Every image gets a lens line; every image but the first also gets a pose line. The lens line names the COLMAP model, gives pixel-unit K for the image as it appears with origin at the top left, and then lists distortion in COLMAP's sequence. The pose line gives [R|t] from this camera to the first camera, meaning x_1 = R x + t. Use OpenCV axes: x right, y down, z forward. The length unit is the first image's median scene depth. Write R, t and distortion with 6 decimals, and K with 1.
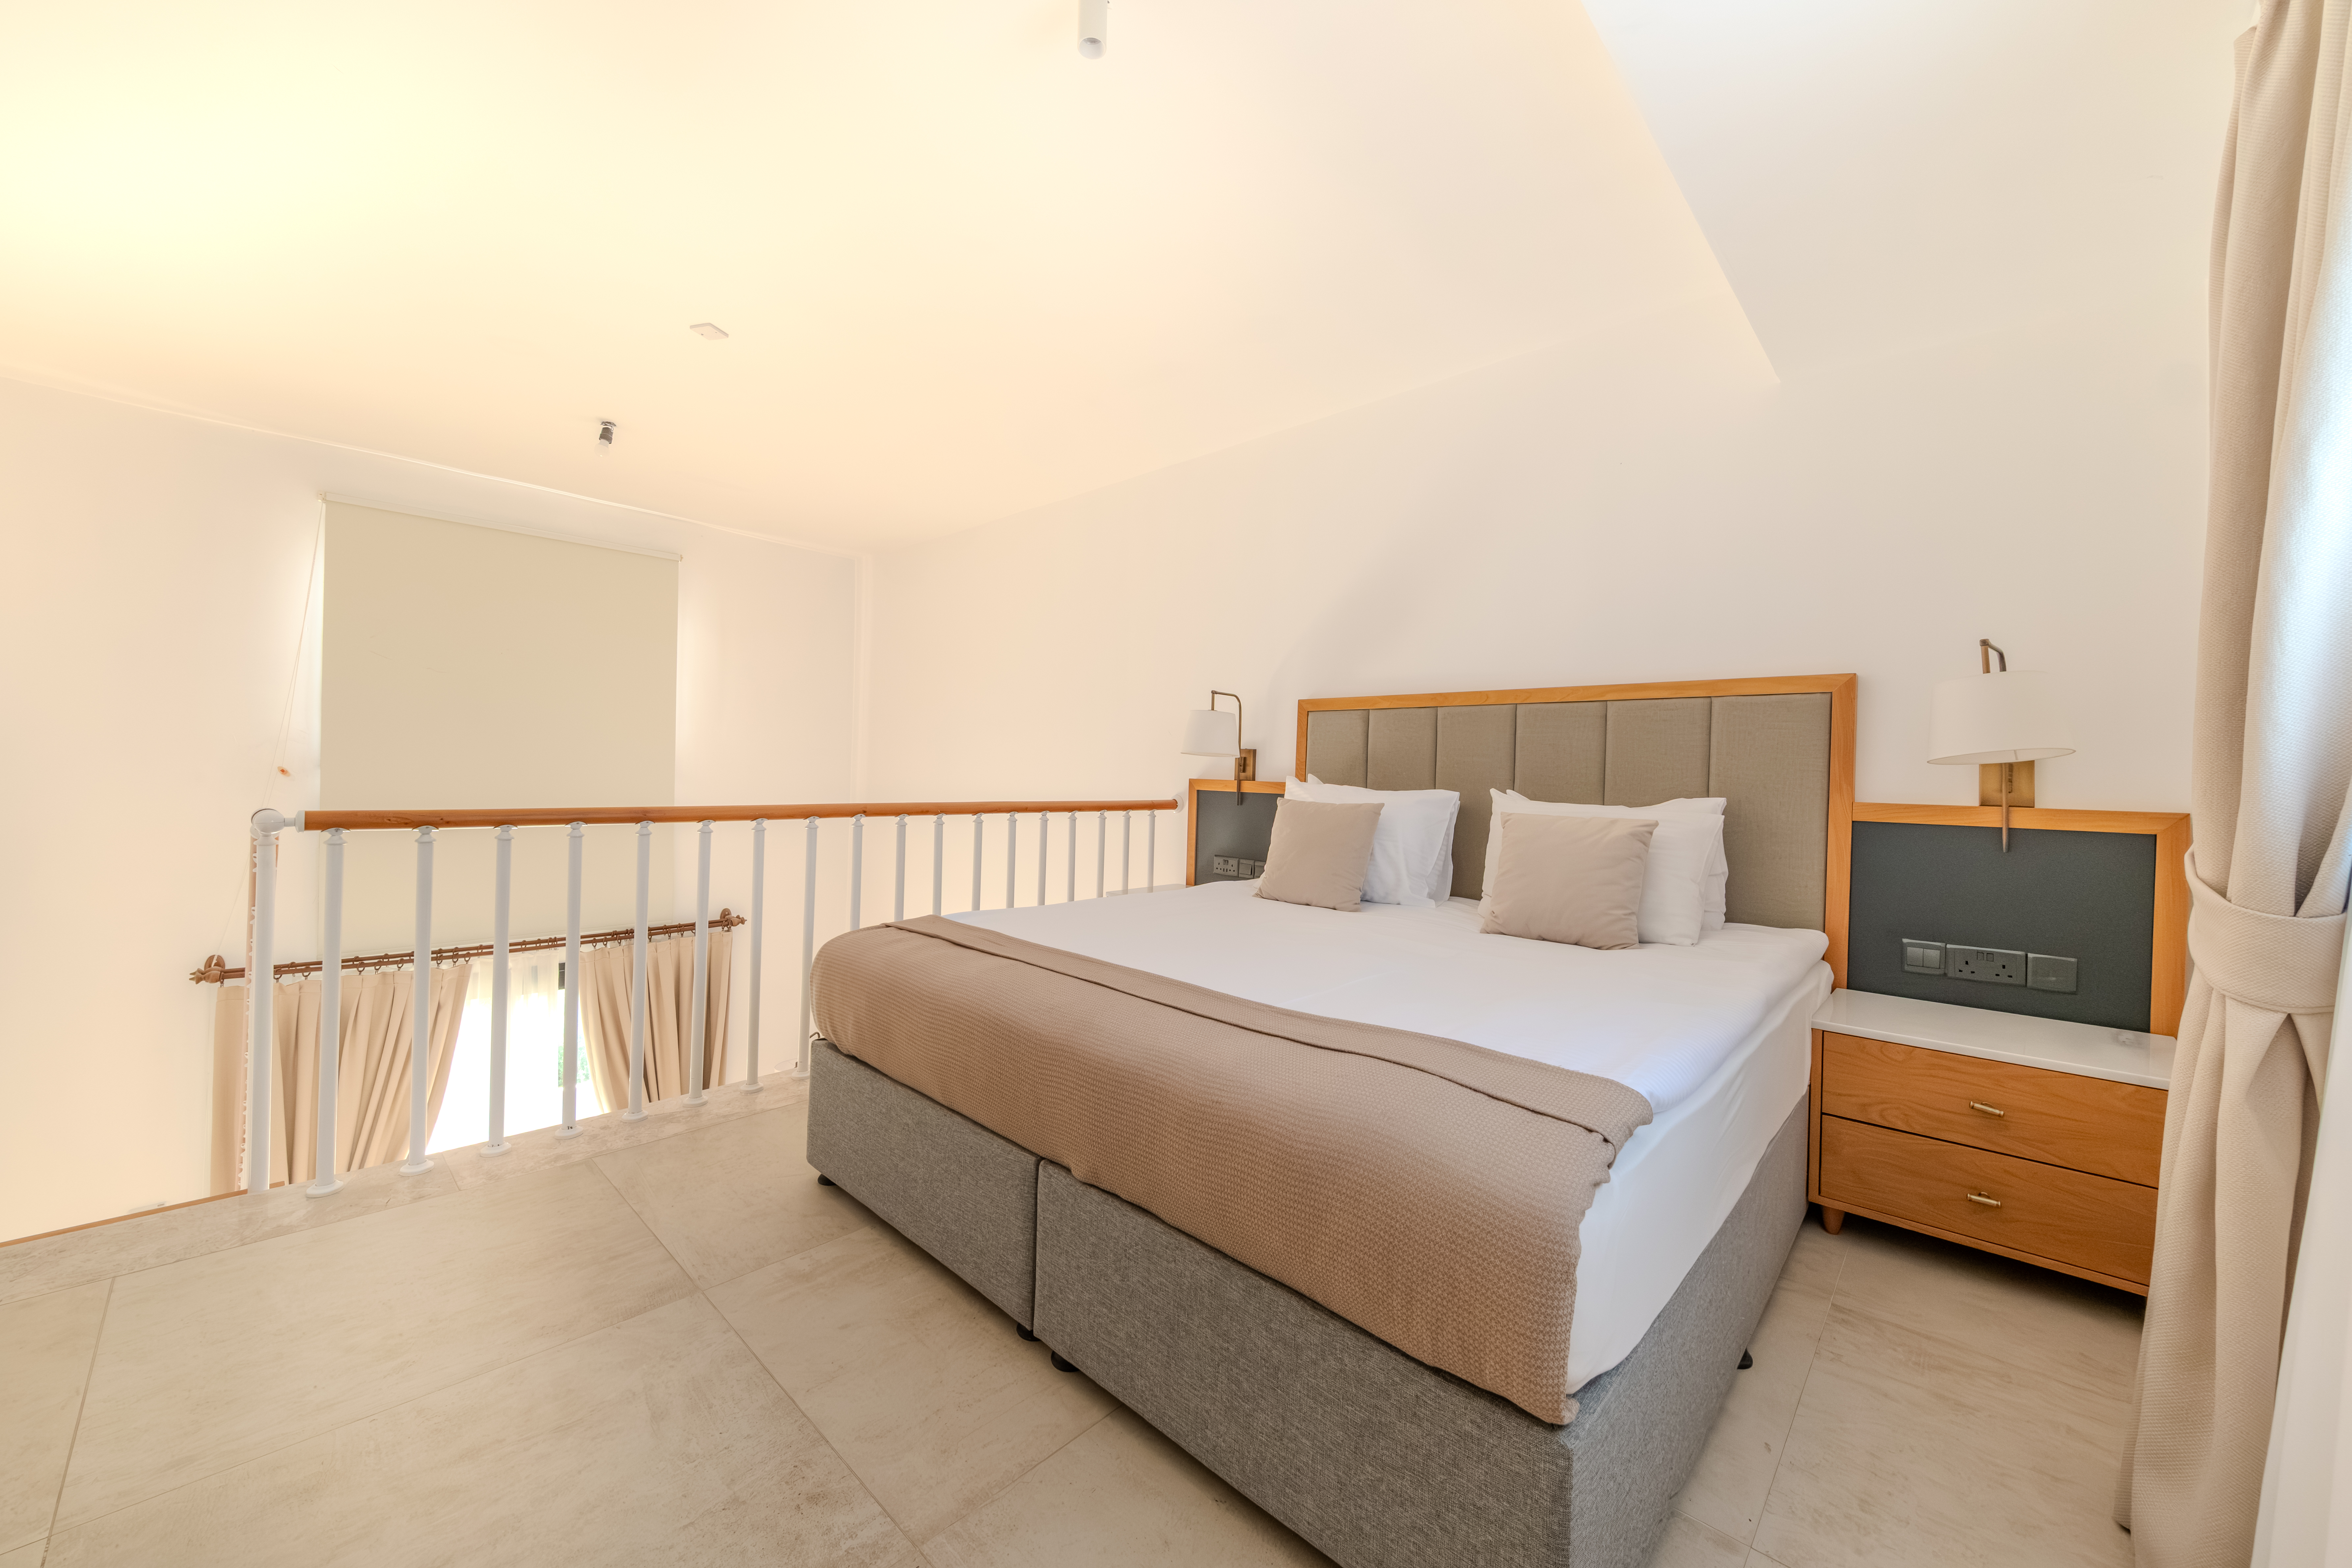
lens RADIAL K [[791.9, 0, 1176.0], [0, 791.9, 784.0], [0, 0, 1]] dist [0.037531, -0.022828]
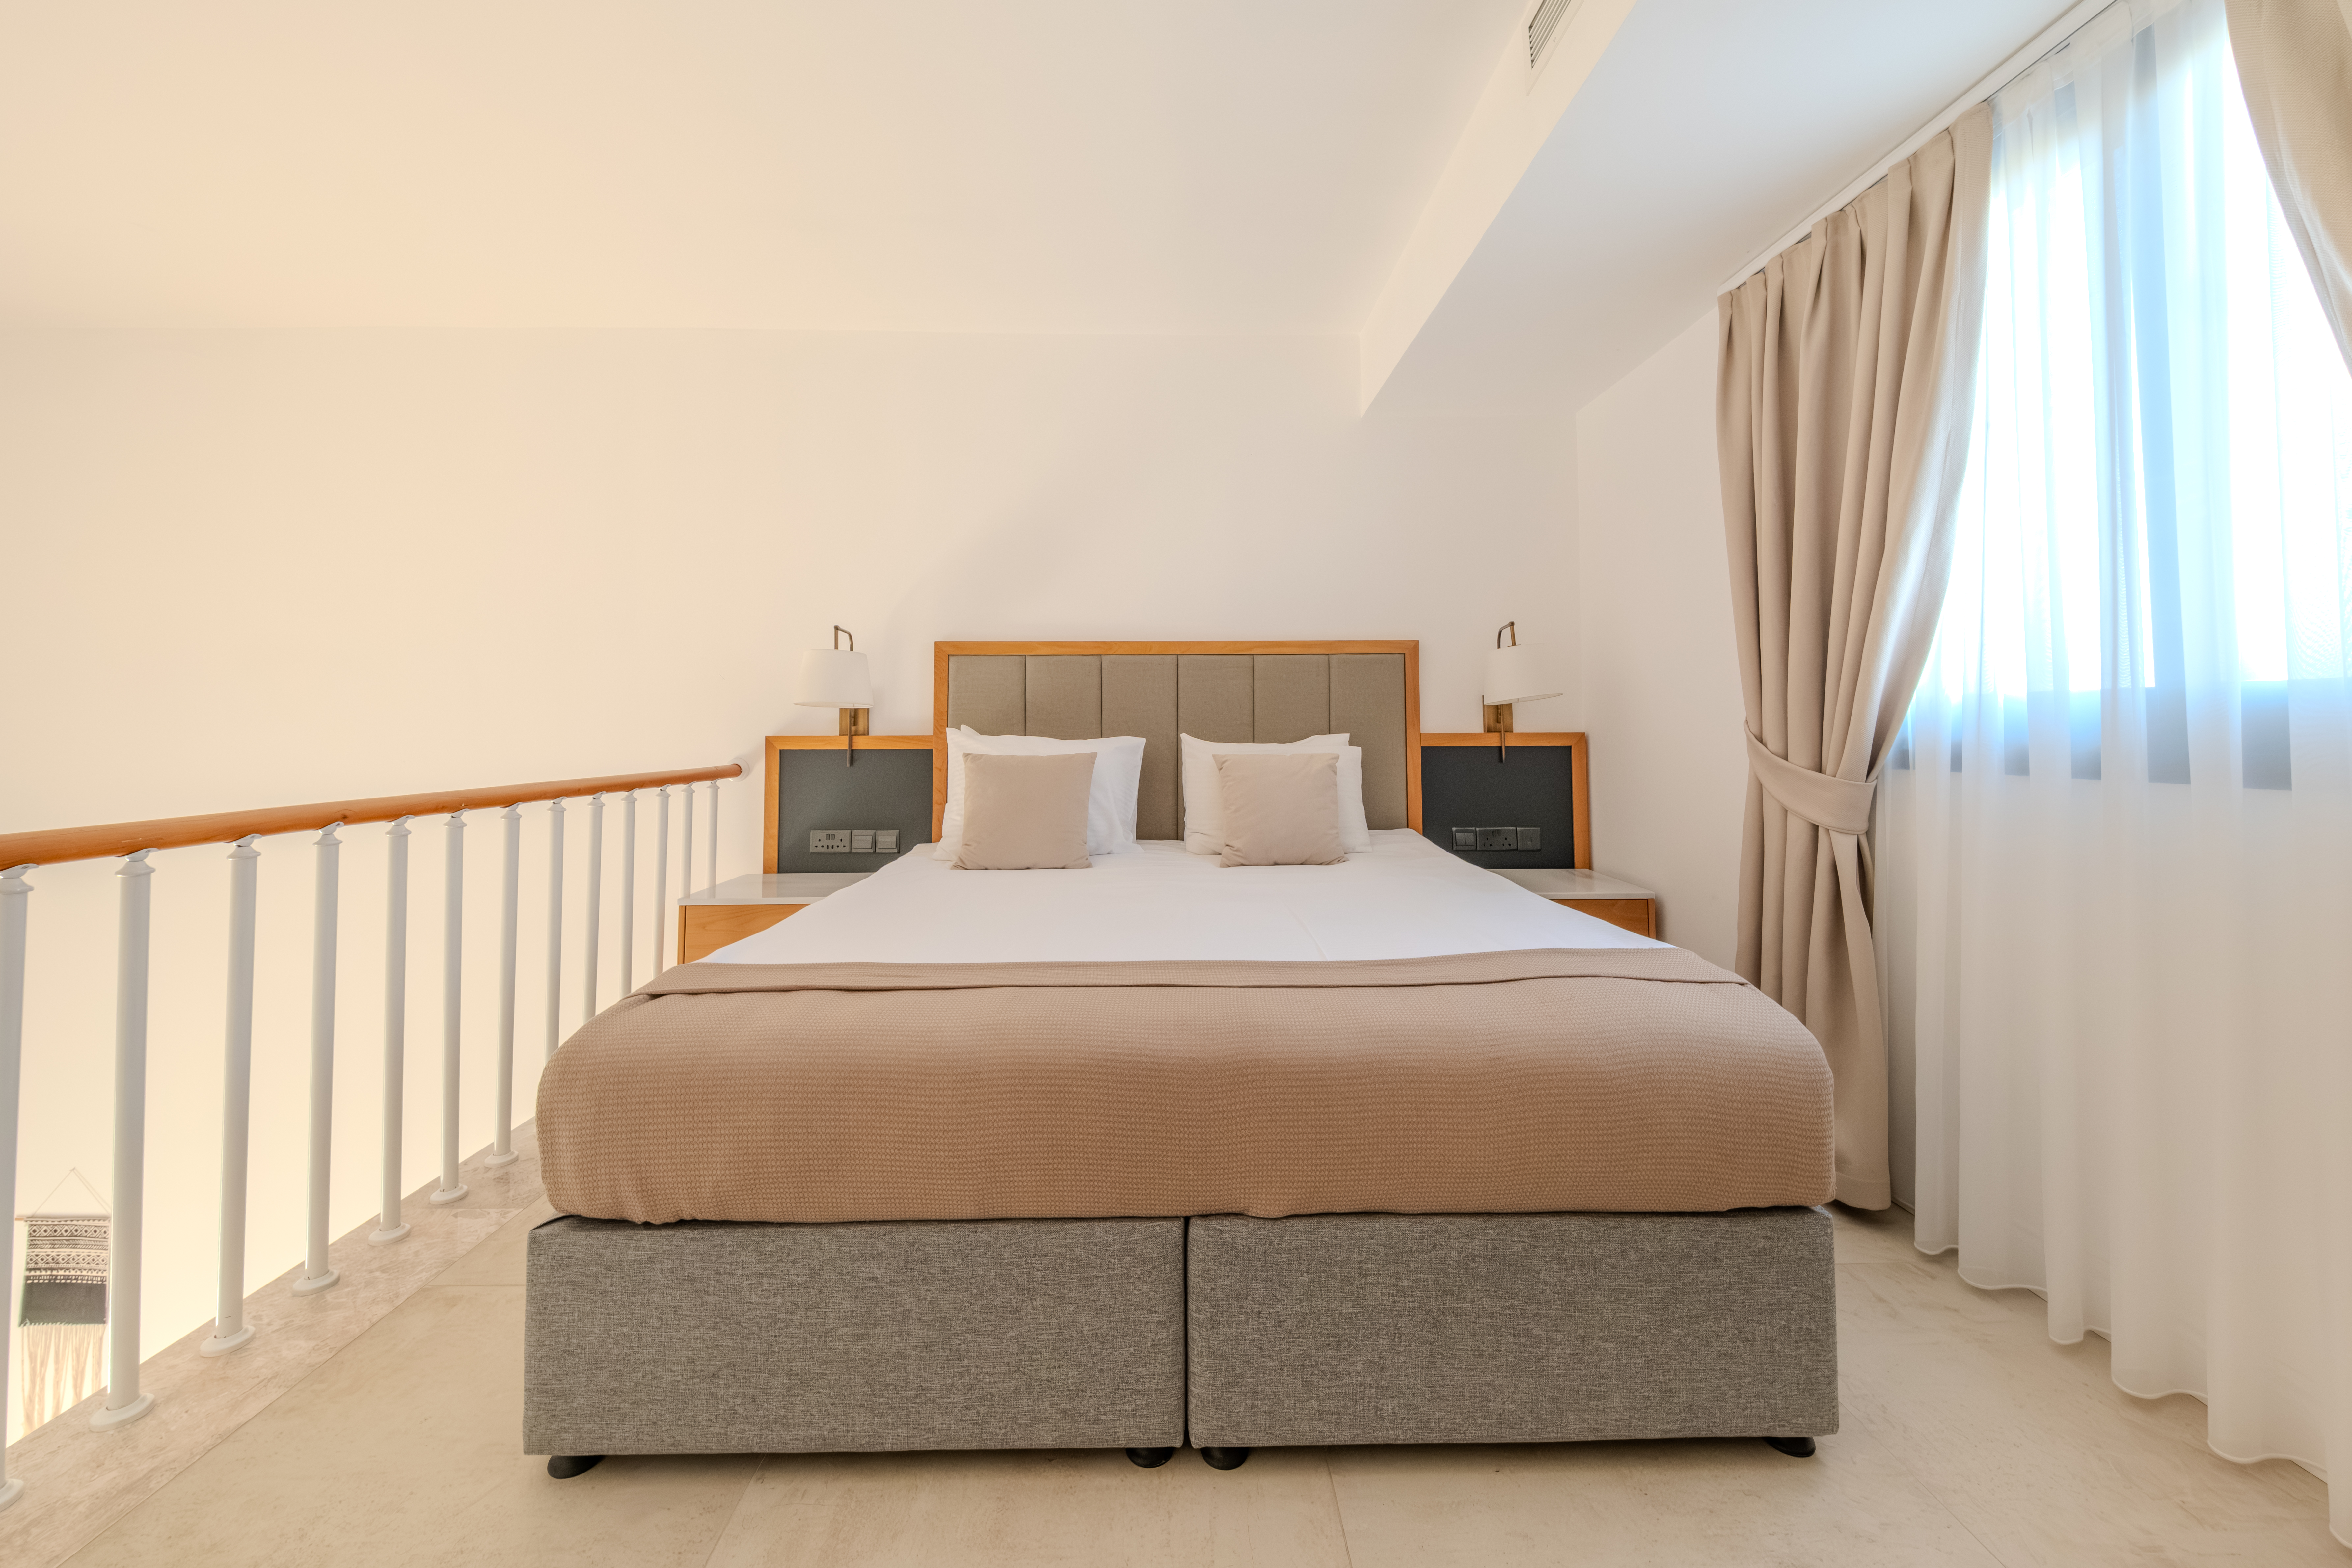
lens RADIAL K [[817.6, 0, 1171.7], [0, 817.6, 729.4], [0, 0, 1]] dist [0.021410, -0.008997]
pose [[0.746169, -0.030001, 0.665081, -0.414432], [0.035252, 0.999363, 0.005530, -0.007346], [-0.664823, 0.019319, 0.746751, 0.237868]]
